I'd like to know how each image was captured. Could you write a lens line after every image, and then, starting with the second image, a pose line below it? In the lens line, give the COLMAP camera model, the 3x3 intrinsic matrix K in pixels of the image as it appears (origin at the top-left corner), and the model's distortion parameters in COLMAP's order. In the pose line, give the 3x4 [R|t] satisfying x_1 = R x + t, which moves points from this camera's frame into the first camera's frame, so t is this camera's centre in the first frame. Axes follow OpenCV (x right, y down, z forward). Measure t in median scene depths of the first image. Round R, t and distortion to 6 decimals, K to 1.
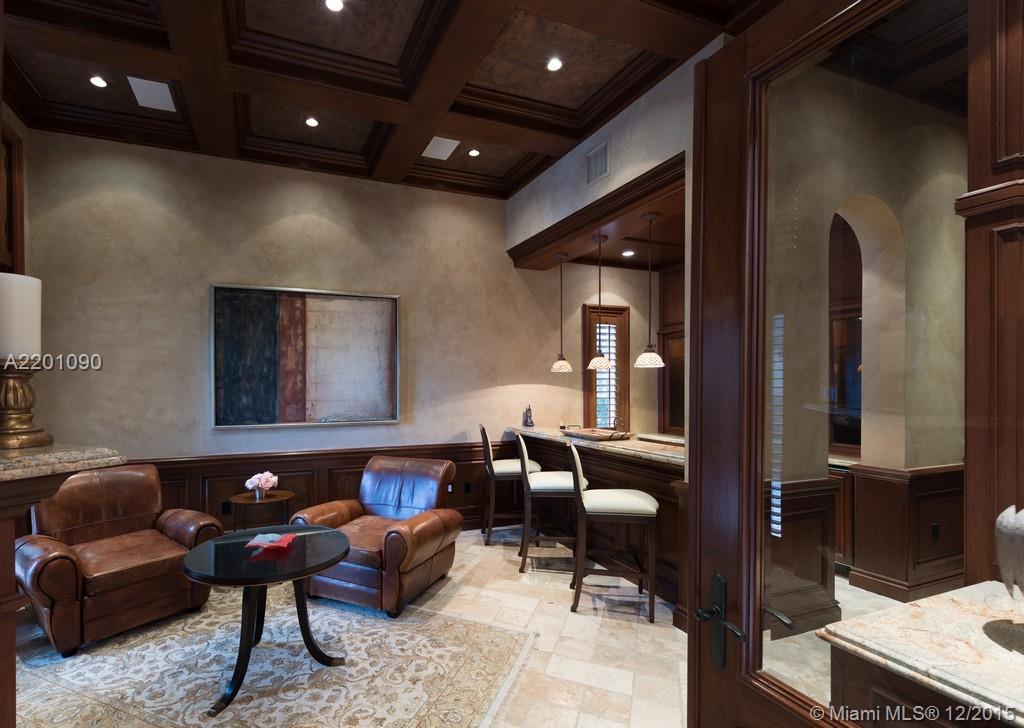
lens RADIAL K [[459.1, 0, 512.7], [0, 459.1, 391.1], [0, 0, 1]] dist [-0.000067, -0.000001]
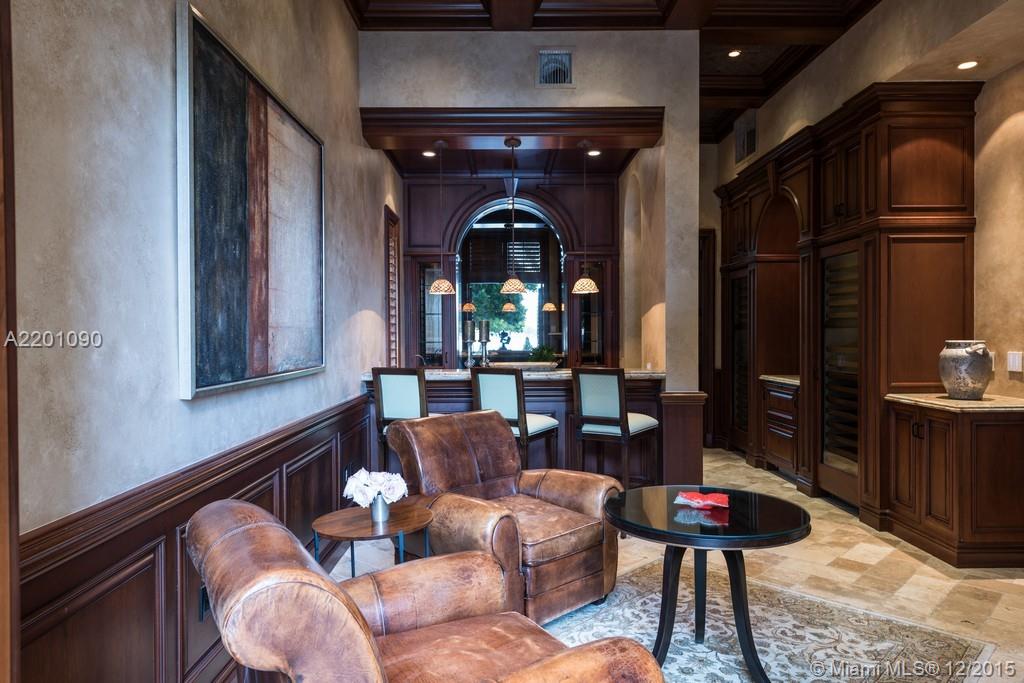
lens RADIAL K [[661.6, 0, 512.0], [0, 661.6, 341.5], [0, 0, 1]] dist [0.018588, -0.001280]
pose [[0.401688, -0.013557, 0.915676, -1.111409], [0.027170, 0.999627, 0.002880, 0.047497], [-0.915373, 0.023722, 0.401906, 0.582734]]
